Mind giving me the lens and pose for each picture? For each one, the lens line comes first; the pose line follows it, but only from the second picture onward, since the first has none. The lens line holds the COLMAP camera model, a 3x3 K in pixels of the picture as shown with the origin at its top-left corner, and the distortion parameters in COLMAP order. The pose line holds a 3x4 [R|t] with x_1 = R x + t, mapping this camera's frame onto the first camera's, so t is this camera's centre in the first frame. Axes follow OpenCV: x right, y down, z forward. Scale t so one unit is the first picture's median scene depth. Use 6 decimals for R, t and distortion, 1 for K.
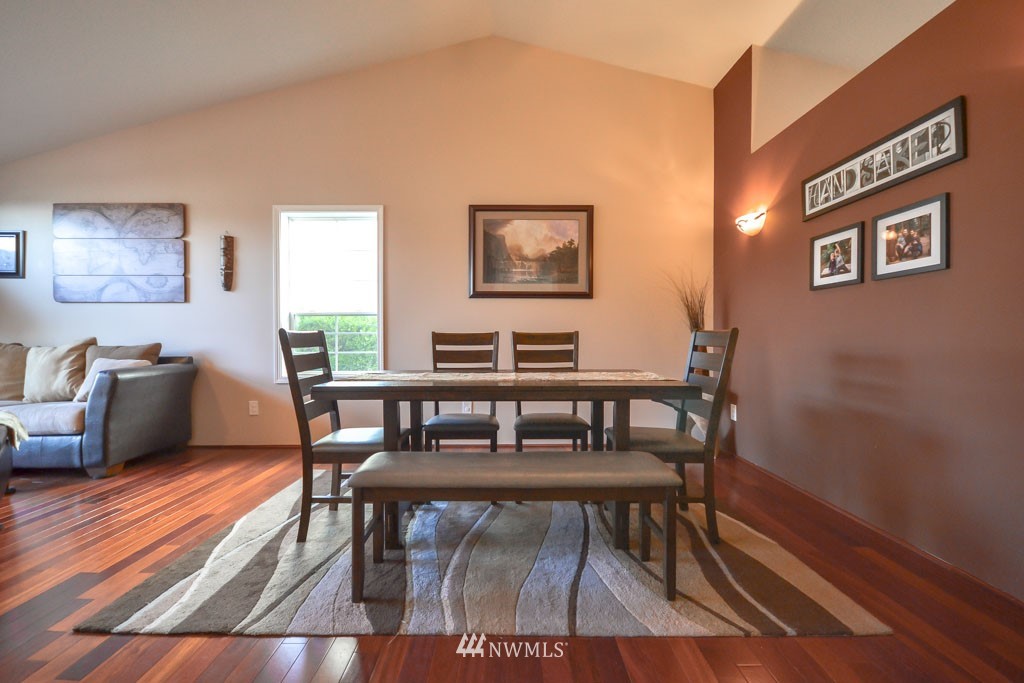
lens RADIAL K [[467.2, 0, 514.0], [0, 467.2, 340.7], [0, 0, 1]] dist [-0.001529, -0.002025]
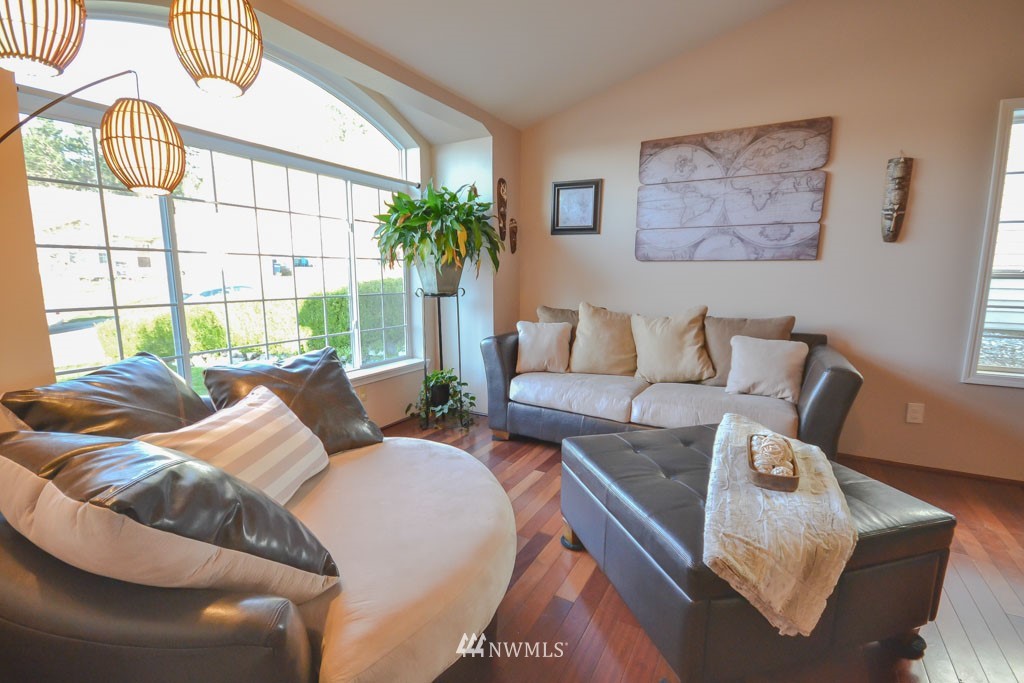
lens RADIAL K [[467.2, 0, 513.4], [0, 467.2, 341.5], [0, 0, 1]] dist [-0.001529, -0.002025]
pose [[0.868241, 0.074340, -0.490542, -0.751991], [-0.008448, 0.990783, 0.135198, -0.050604], [0.496071, -0.113240, 0.860866, 0.121698]]
